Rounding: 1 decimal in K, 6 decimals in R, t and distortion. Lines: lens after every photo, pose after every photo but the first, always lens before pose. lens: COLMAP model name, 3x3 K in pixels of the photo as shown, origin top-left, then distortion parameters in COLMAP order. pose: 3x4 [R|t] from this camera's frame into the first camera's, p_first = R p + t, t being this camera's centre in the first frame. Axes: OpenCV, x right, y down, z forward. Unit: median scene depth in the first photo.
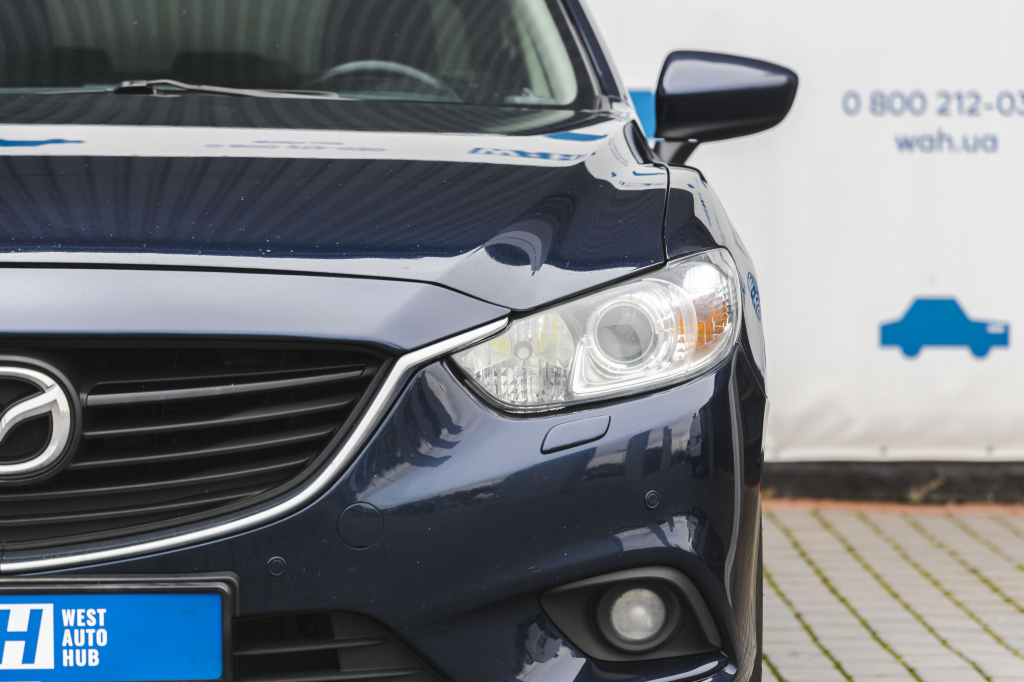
lens RADIAL K [[3222.4, 0, 512.0], [0, 3222.4, 341.0], [0, 0, 1]] dist [0.070222, -3.755441]
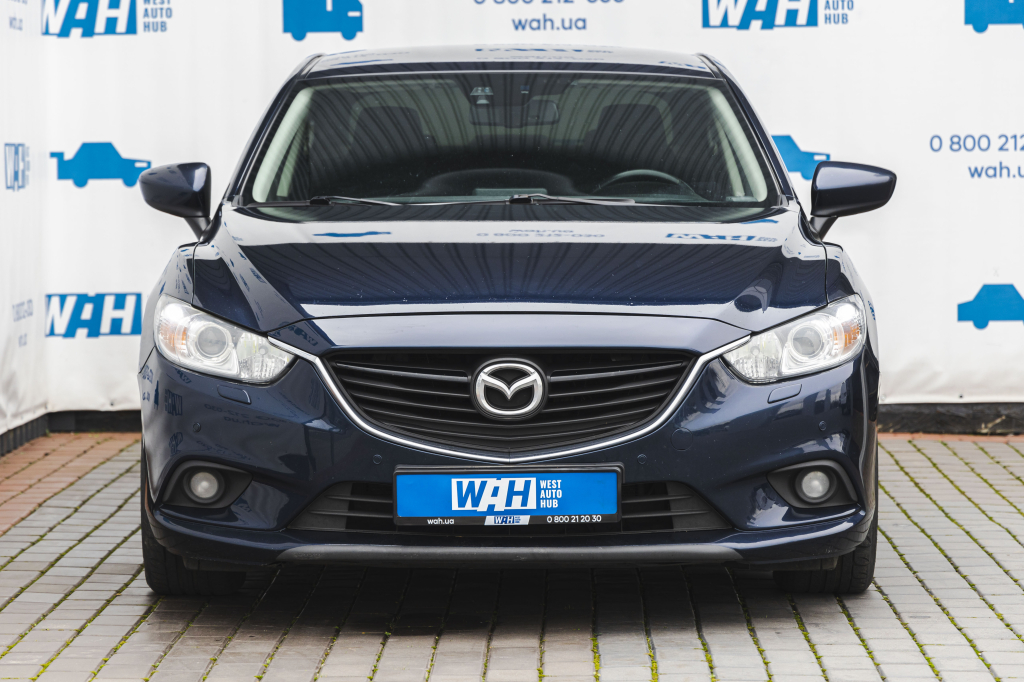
lens RADIAL K [[3222.4, 0, 512.0], [0, 3222.4, 341.0], [0, 0, 1]] dist [0.070222, -3.755441]
pose [[0.999472, -0.007617, -0.031587, -0.081250], [0.008162, 0.999819, 0.017185, -0.037230], [0.031451, -0.017434, 0.999353, -0.948651]]
